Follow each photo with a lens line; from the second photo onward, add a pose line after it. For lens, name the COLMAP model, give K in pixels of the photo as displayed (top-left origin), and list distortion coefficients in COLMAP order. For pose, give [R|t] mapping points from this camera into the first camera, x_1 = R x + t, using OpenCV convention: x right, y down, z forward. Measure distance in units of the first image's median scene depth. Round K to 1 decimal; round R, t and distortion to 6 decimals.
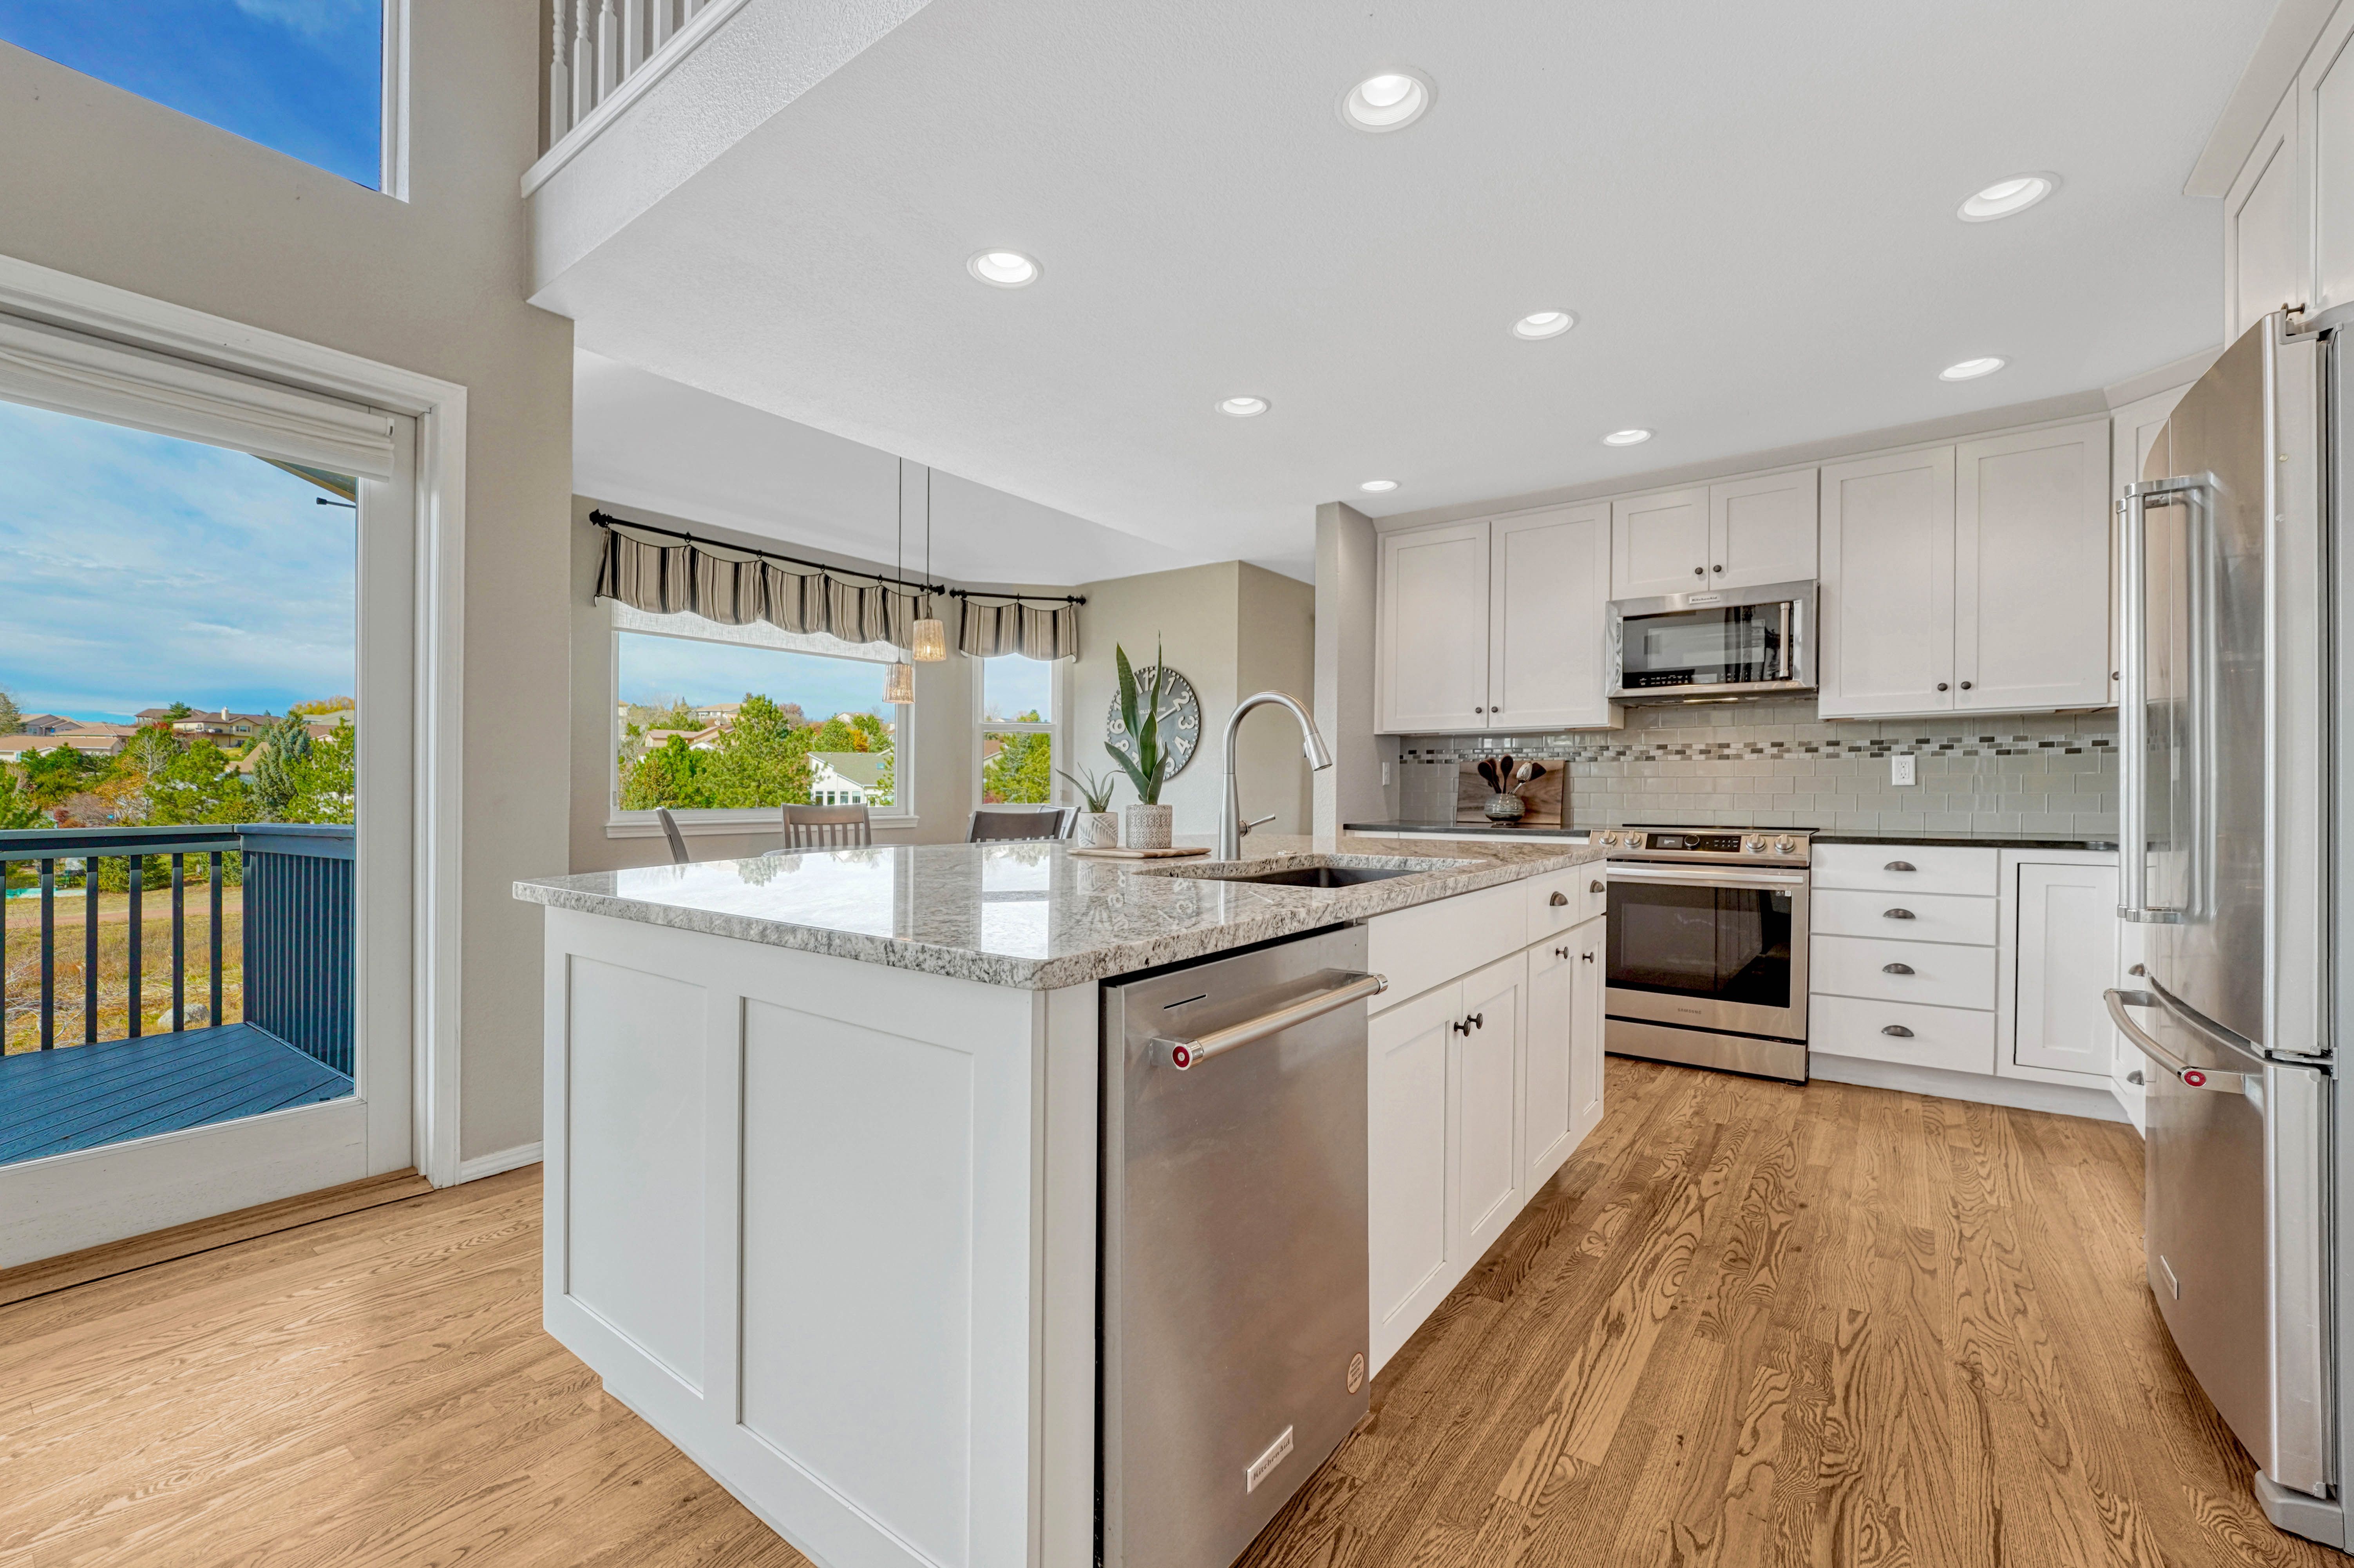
lens RADIAL K [[982.8, 0, 1180.7], [0, 982.8, 785.5], [0, 0, 1]] dist [-0.020506, 0.003517]
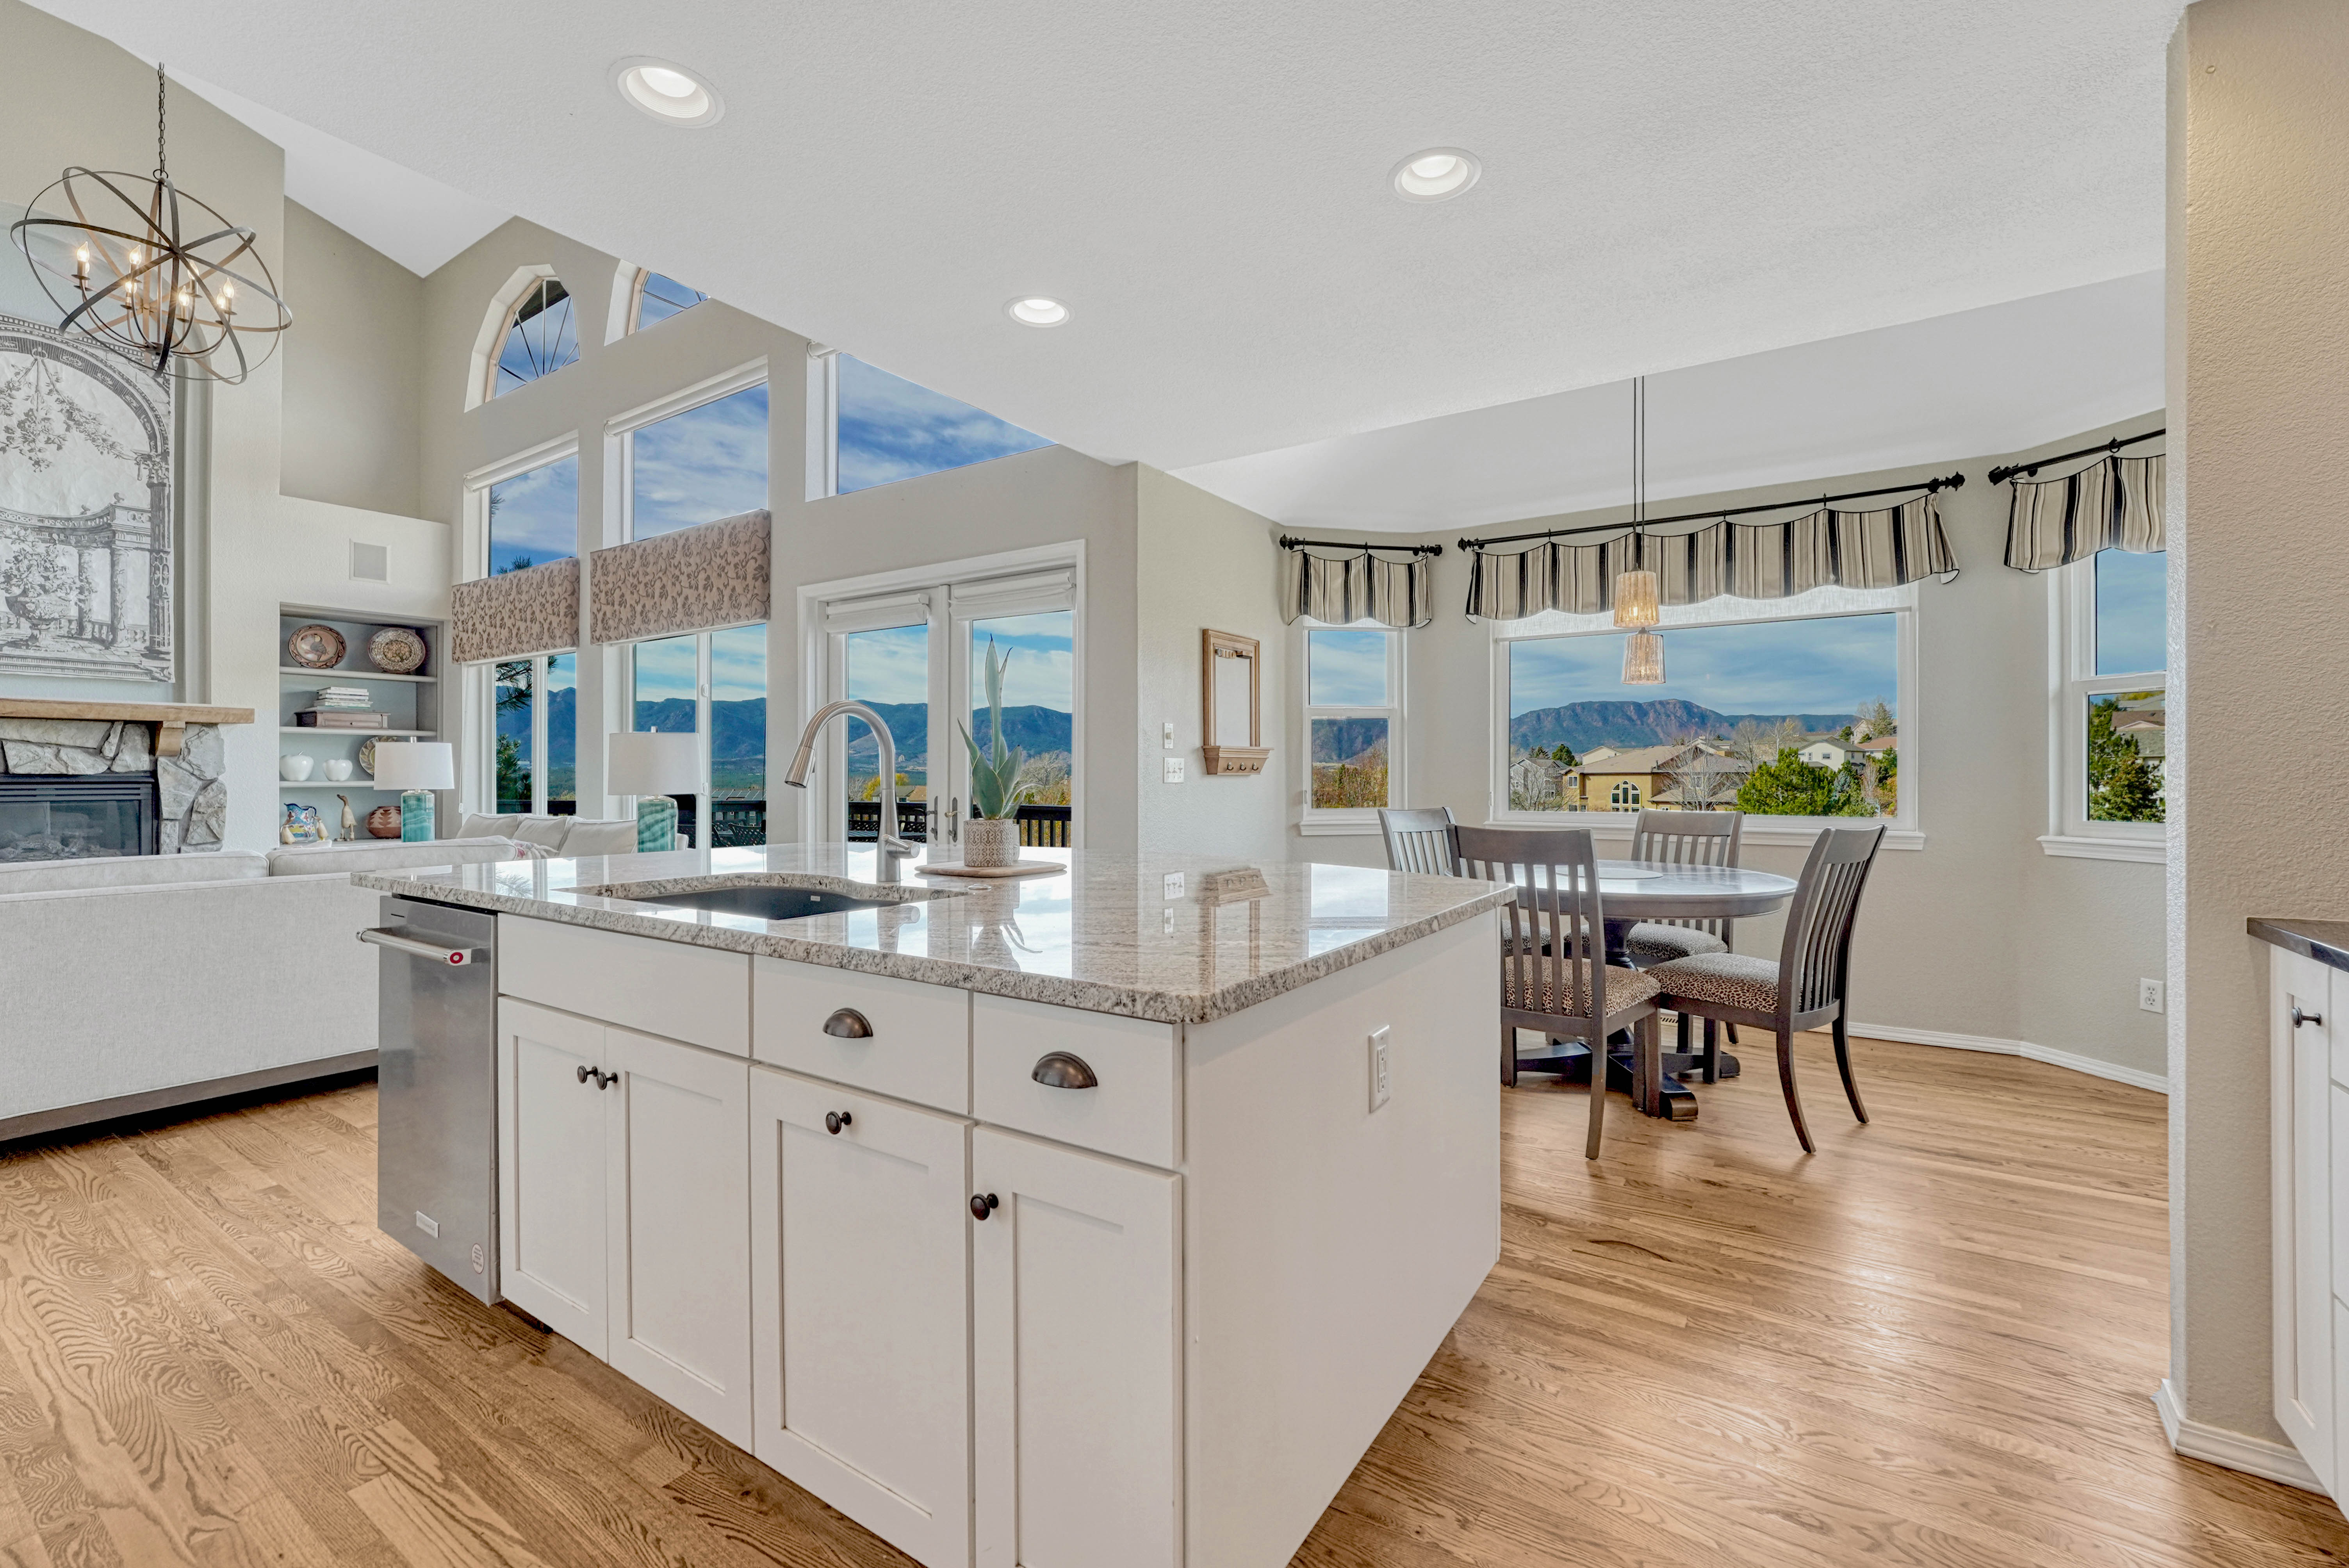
lens RADIAL K [[980.7, 0, 1193.6], [0, 980.7, 780.7], [0, 0, 1]] dist [-0.020506, 0.003517]
pose [[0.057306, 0.001784, -0.998355, 0.546493], [0.003437, 0.999992, 0.001984, -0.011459], [0.998351, -0.003545, 0.057300, 0.676855]]
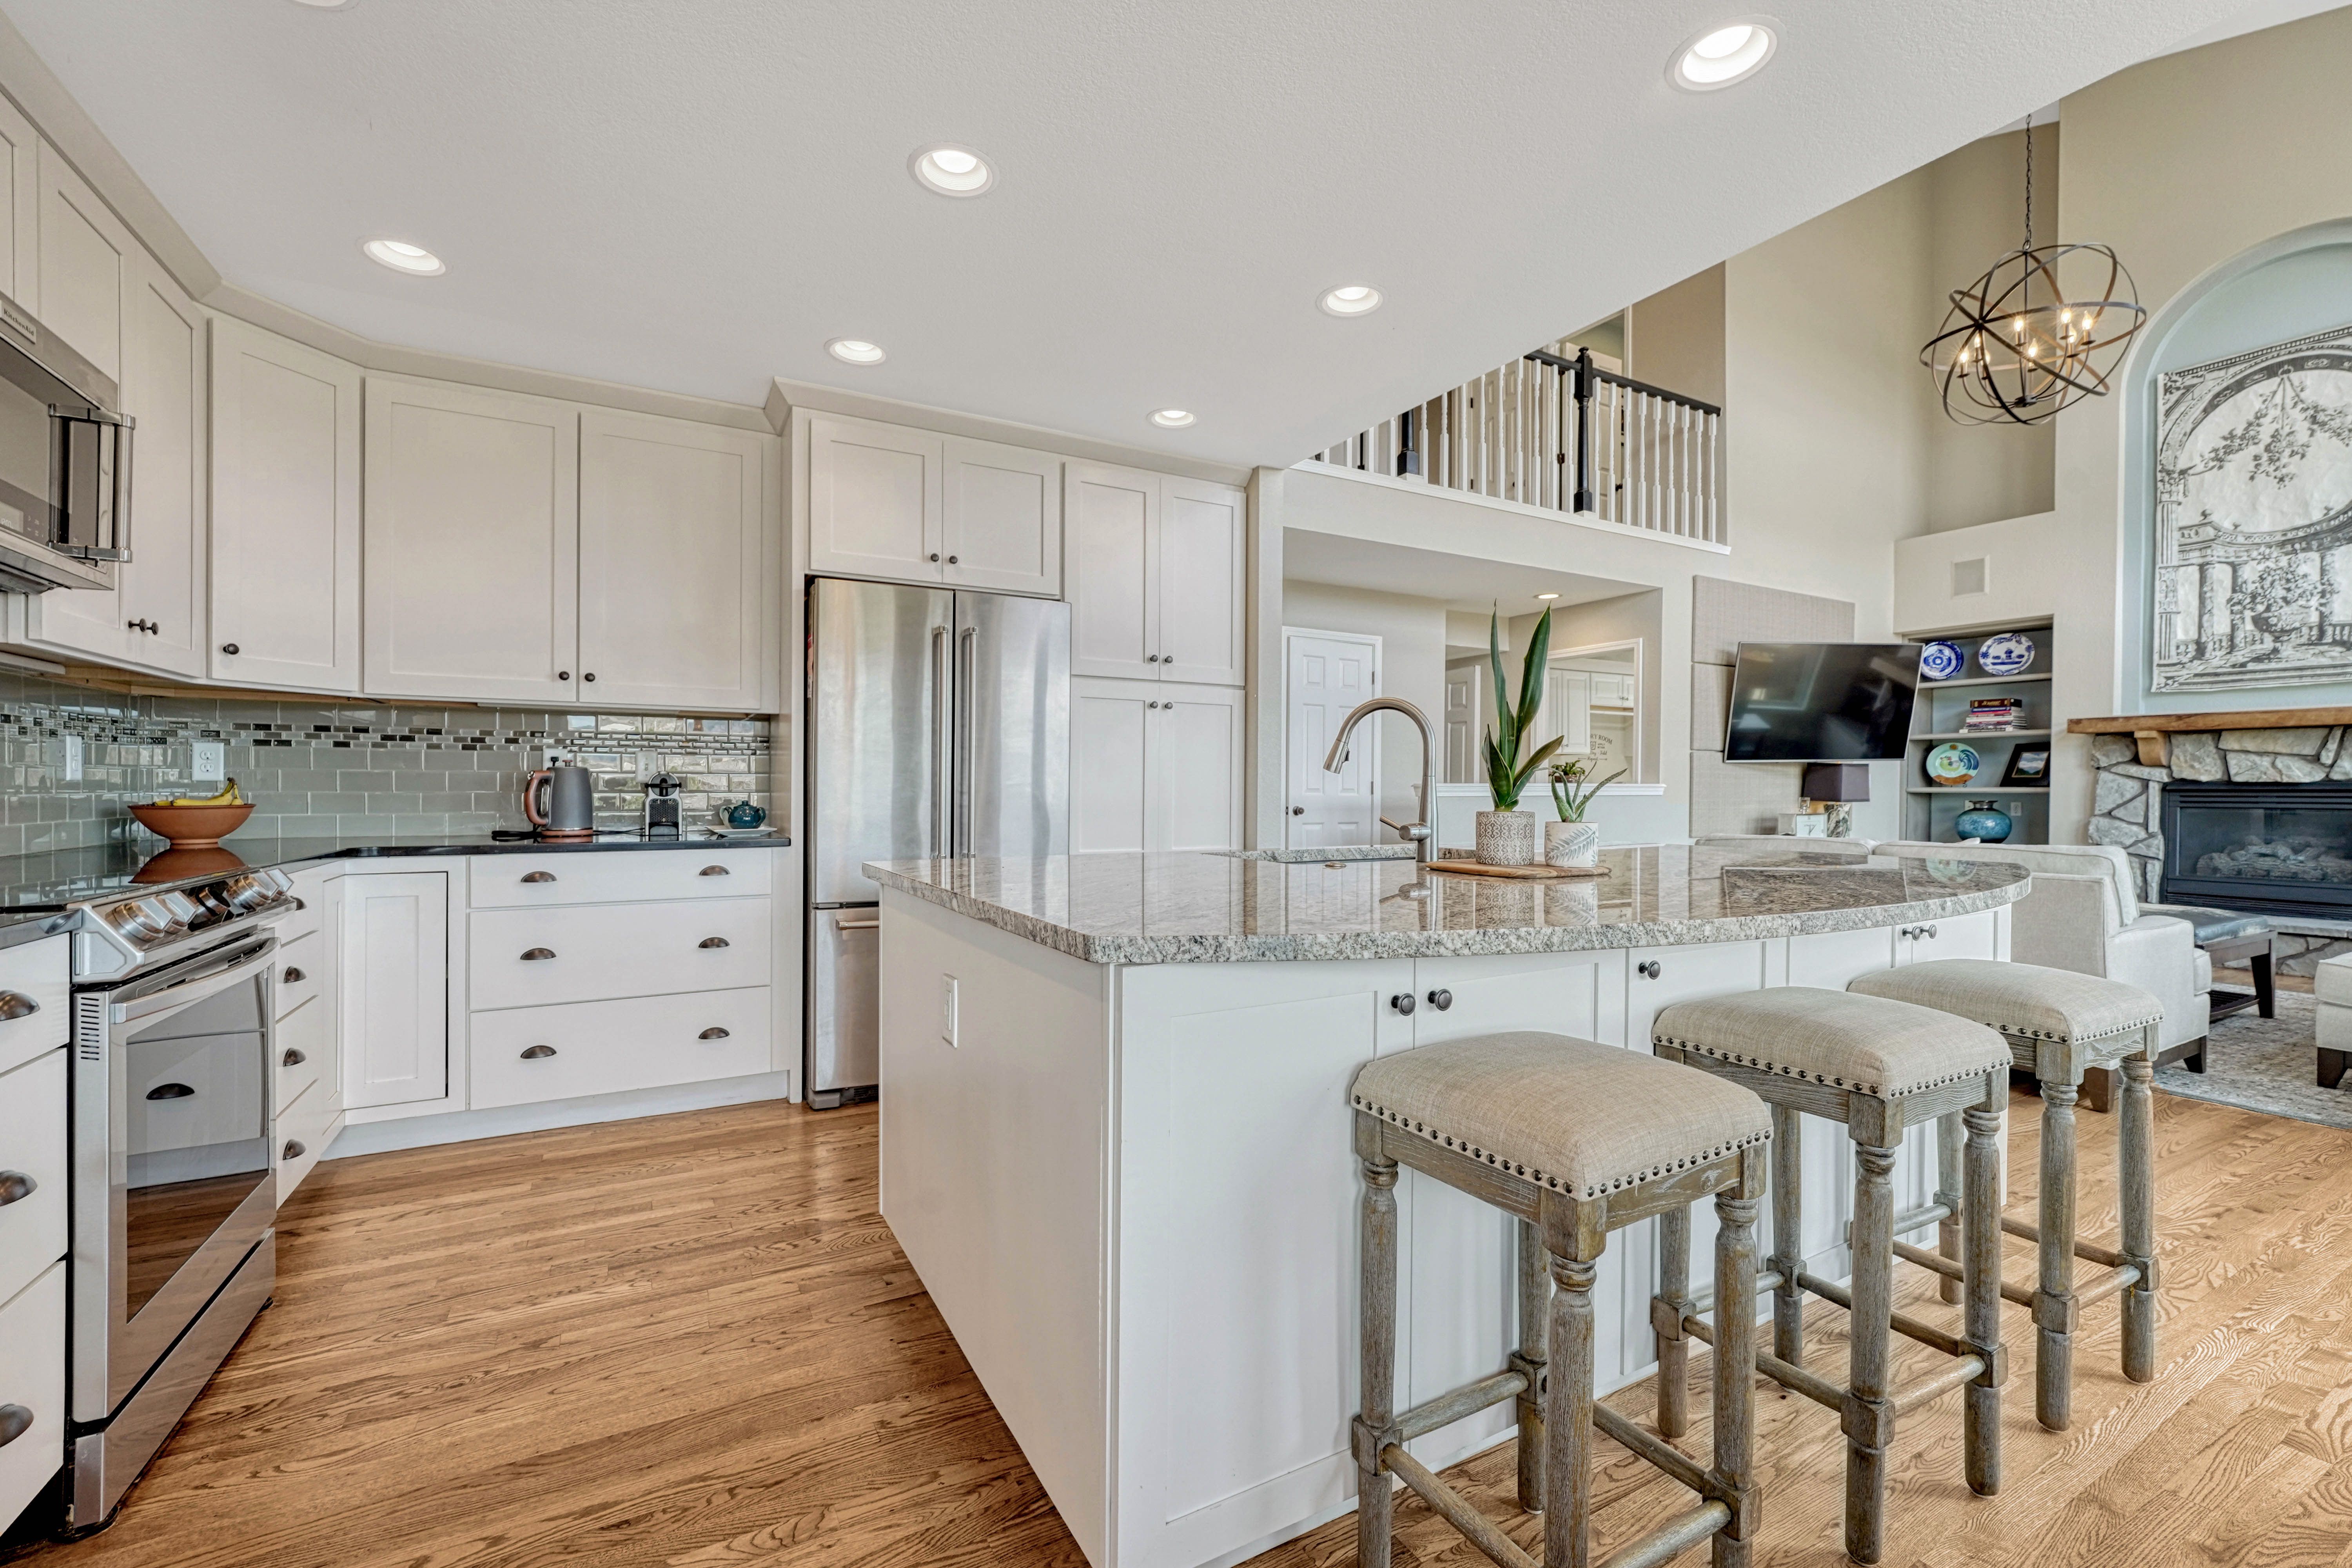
lens RADIAL K [[982.0, 0, 1174.6], [0, 982.0, 808.6], [0, 0, 1]] dist [-0.020506, 0.003517]
pose [[-0.905133, -0.013219, 0.424924, -0.081648], [-0.006124, 0.999818, 0.018058, 0.000436], [-0.425085, 0.013742, -0.905049, 1.106434]]
